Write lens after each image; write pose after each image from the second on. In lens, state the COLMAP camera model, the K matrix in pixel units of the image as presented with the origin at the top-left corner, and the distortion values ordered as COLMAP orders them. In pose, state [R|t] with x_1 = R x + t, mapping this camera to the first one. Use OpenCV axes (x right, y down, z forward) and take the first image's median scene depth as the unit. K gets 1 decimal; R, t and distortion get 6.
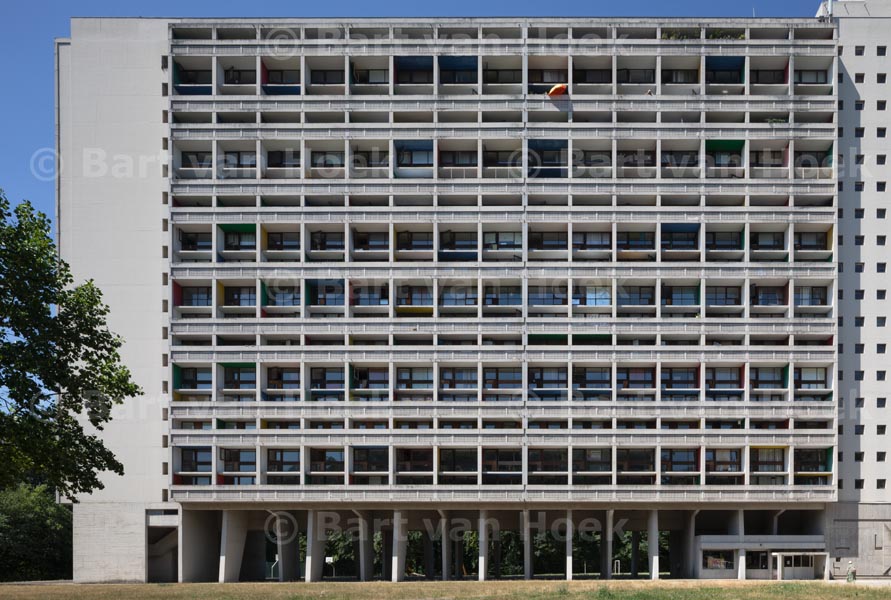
lens RADIAL K [[430.8, 0, 445.6], [0, 430.8, 411.3], [0, 0, 1]] dist [-0.000954, -0.000474]
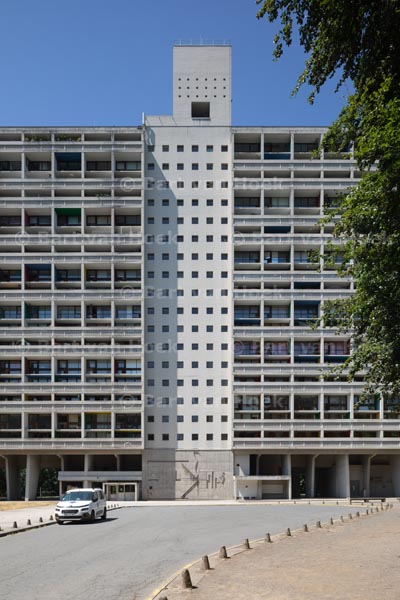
lens RADIAL K [[287.1, 0, 200.1], [0, 287.1, 388.3], [0, 0, 1]] dist [0.000734, -0.000174]
pose [[0.999998, -0.002212, 0.000320, 1.016063], [0.002213, 0.999996, -0.001619, -0.000055], [-0.000317, 0.001620, 0.999999, -0.001334]]
